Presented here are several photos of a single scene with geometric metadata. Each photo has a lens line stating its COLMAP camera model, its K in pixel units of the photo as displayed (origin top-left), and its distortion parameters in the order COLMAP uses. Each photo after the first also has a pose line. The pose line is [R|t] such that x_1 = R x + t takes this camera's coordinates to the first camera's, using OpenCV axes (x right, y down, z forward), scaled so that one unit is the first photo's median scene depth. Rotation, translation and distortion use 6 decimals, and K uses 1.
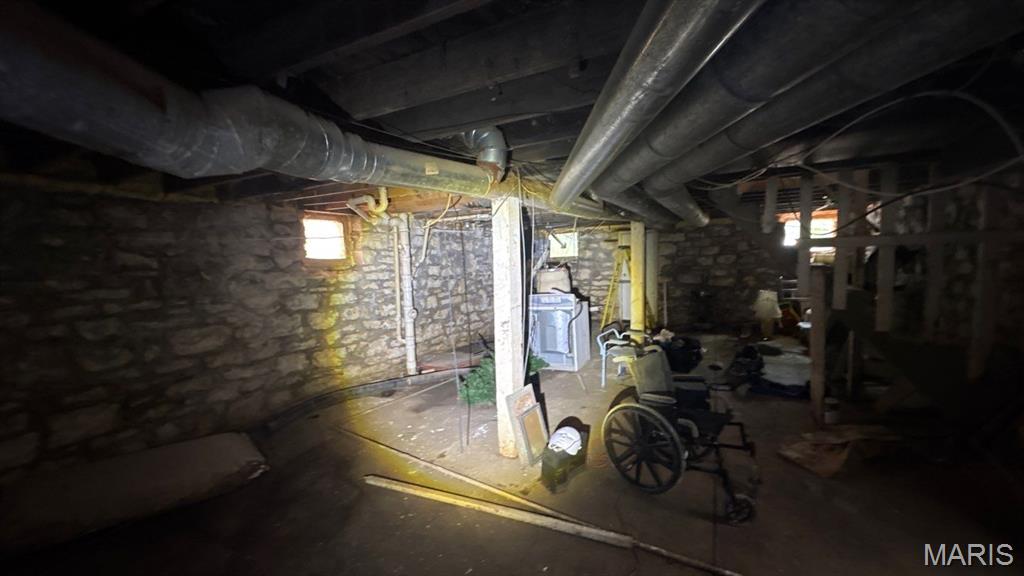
lens RADIAL K [[408.8, 0, 514.6], [0, 408.8, 287.3], [0, 0, 1]] dist [-0.001672, 0.000987]
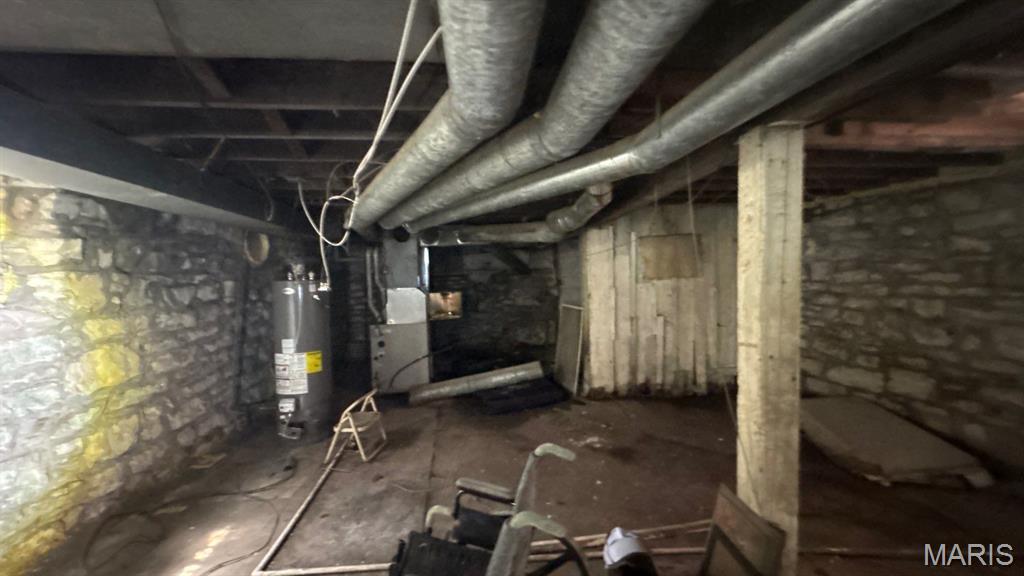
lens RADIAL K [[408.8, 0, 514.7], [0, 408.8, 287.1], [0, 0, 1]] dist [-0.001672, 0.000987]
pose [[-0.819521, 0.068932, -0.568888, 0.186670], [0.008676, 0.994118, 0.107959, -0.029119], [0.572984, 0.083539, -0.815298, 0.433393]]
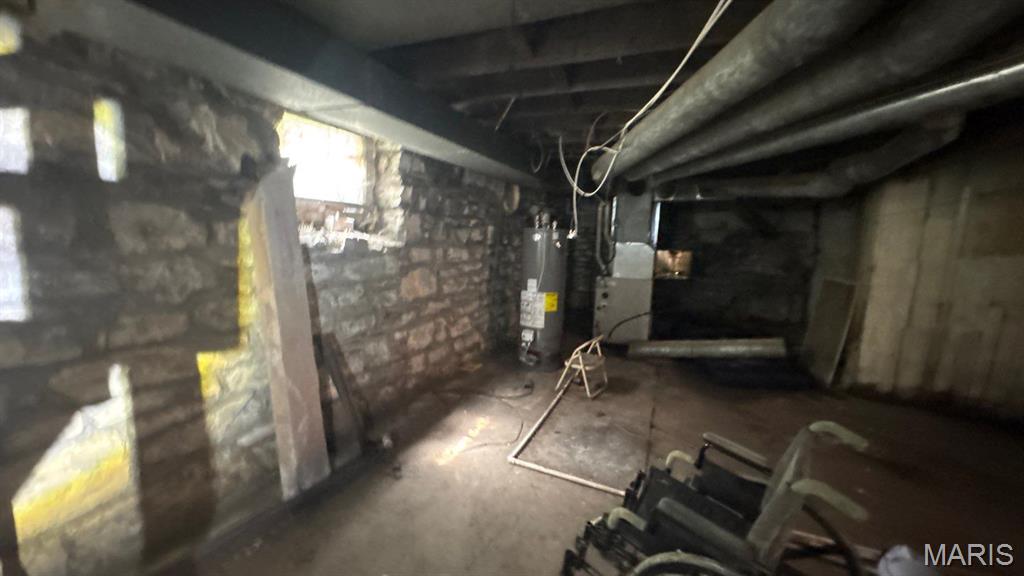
lens RADIAL K [[408.8, 0, 515.5], [0, 408.8, 290.3], [0, 0, 1]] dist [-0.001672, 0.000987]
pose [[-0.995098, 0.009573, -0.098428, 0.209378], [-0.012042, 0.976166, 0.216689, -0.024613], [0.098156, 0.216812, -0.971266, 0.431727]]
